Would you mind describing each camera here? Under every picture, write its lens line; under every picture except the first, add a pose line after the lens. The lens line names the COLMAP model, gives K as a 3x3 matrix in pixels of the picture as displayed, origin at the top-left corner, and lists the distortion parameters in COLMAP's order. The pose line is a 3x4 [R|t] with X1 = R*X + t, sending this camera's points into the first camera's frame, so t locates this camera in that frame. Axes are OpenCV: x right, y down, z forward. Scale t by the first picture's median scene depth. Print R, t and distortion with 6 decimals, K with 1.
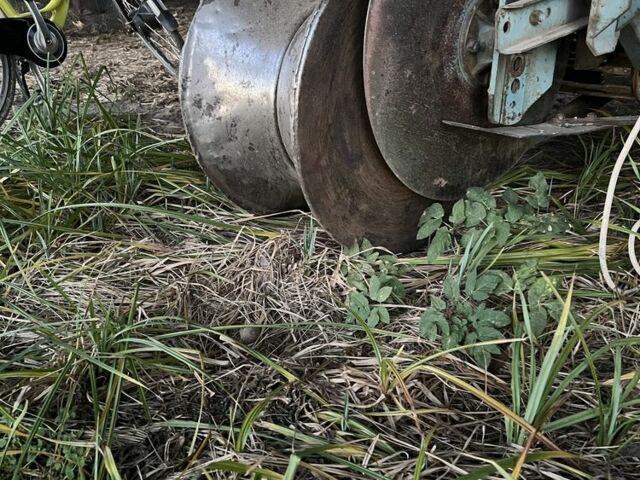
lens RADIAL K [[609.3, 0, 320.0], [0, 609.3, 240.0], [0, 0, 1]] dist [0.088971, -0.179840]
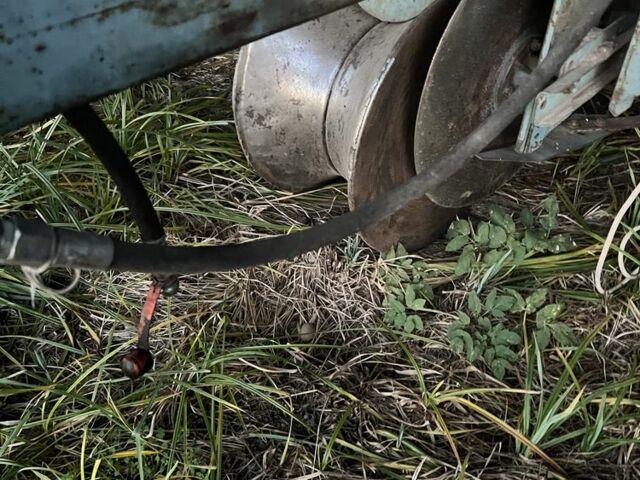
lens RADIAL K [[594.4, 0, 337.2], [0, 594.4, 239.0], [0, 0, 1]] dist [0.101692, -0.238918]
pose [[0.998587, 0.004048, 0.052980, -0.113735], [-0.017228, 0.967894, 0.250769, -0.315104], [-0.050264, -0.251327, 0.966596, -0.100110]]
